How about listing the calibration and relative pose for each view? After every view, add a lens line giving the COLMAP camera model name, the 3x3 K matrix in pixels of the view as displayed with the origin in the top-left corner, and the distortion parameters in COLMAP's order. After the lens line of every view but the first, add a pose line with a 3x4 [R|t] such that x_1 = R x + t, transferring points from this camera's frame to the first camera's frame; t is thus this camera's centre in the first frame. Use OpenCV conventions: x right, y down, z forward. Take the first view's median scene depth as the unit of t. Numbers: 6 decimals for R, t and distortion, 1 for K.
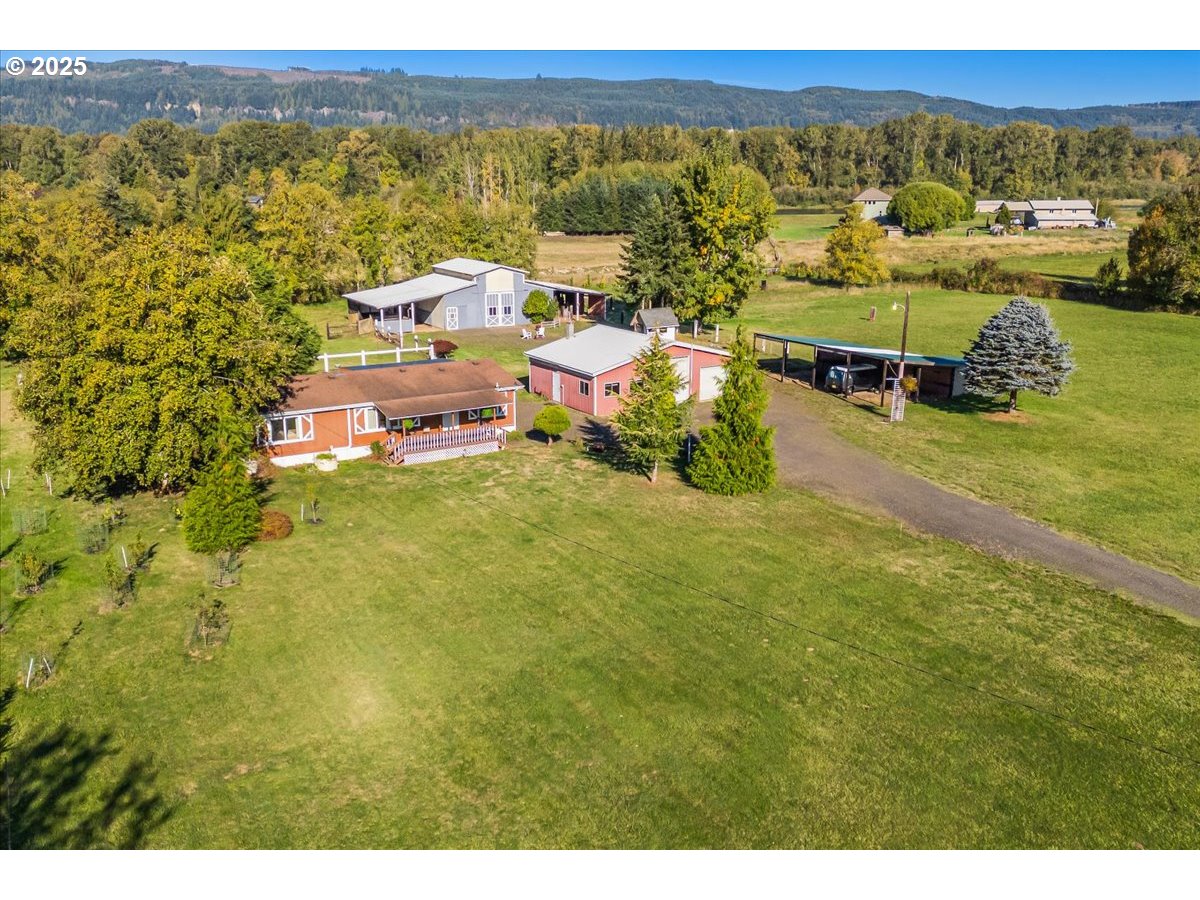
lens RADIAL K [[991.1, 0, 600.0], [0, 991.1, 450.0], [0, 0, 1]] dist [0.070761, 0.000731]
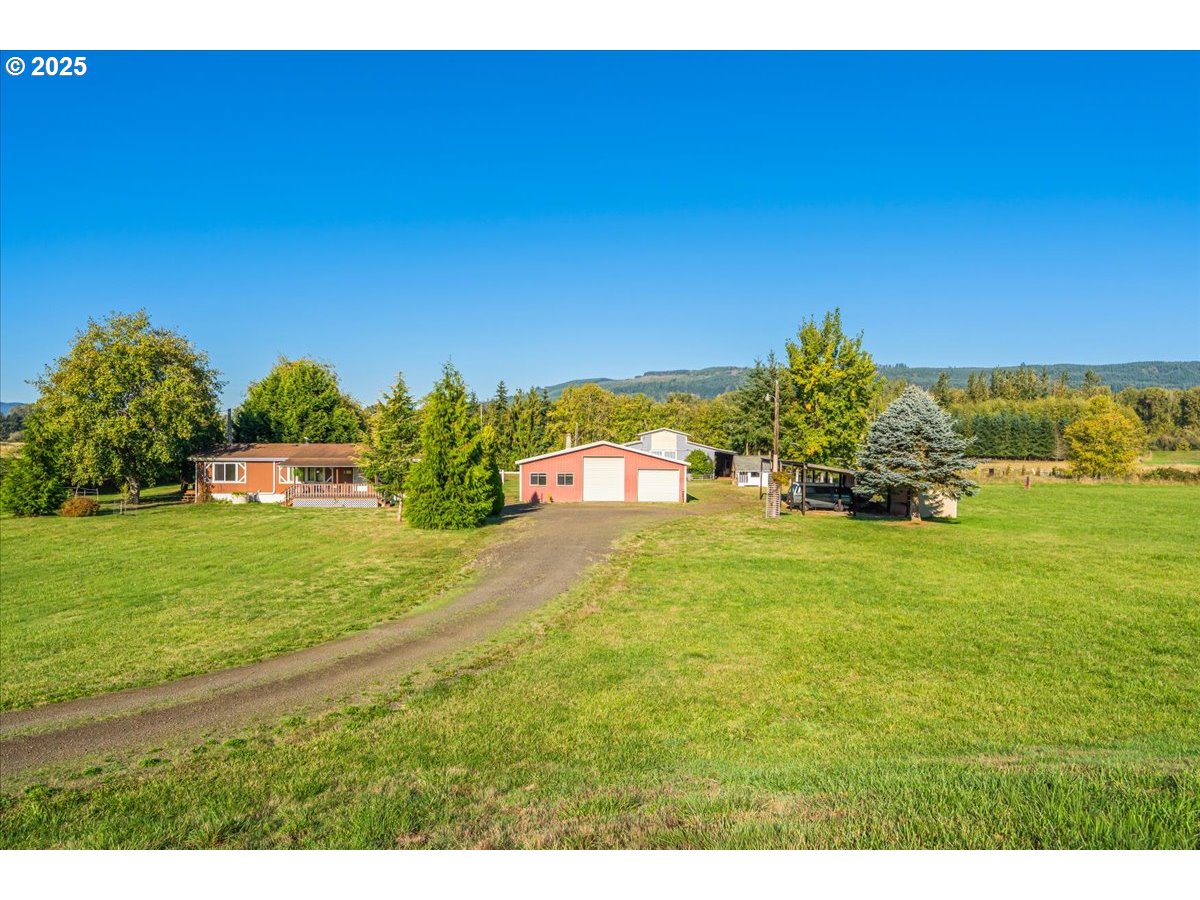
lens RADIAL K [[789.2, 0, 600.0], [0, 789.2, 450.0], [0, 0, 1]] dist [0.006057, 0.000657]
pose [[0.865372, 0.018418, -0.500791, 0.342478], [-0.141756, 0.967506, -0.209373, 0.053757], [0.480662, 0.252175, 0.839864, 0.199979]]
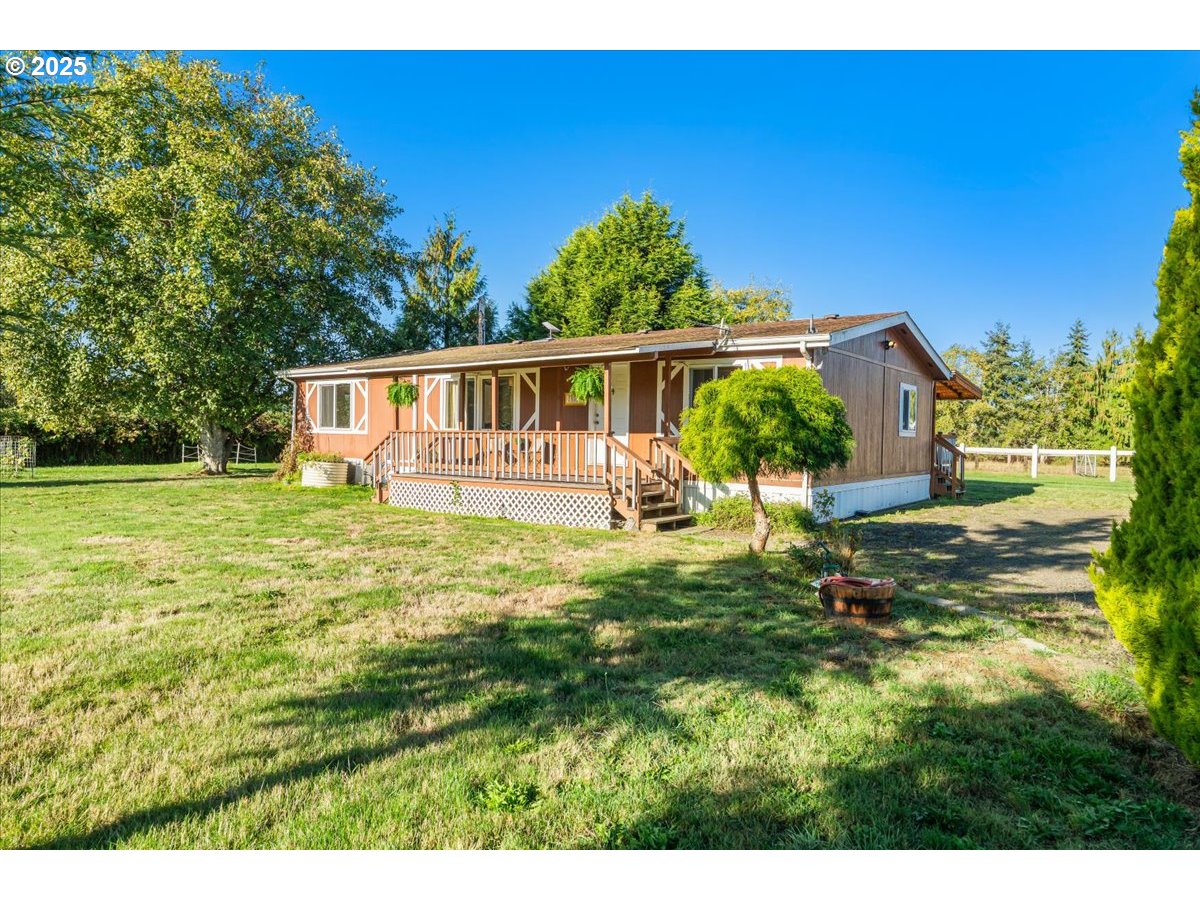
lens RADIAL K [[789.2, 0, 600.0], [0, 789.2, 450.0], [0, 0, 1]] dist [0.006057, 0.000657]
pose [[0.386215, 0.036507, -0.921686, 0.062533], [-0.257085, 0.963883, -0.069549, -0.003038], [0.885858, 0.263812, 0.381652, 0.535293]]
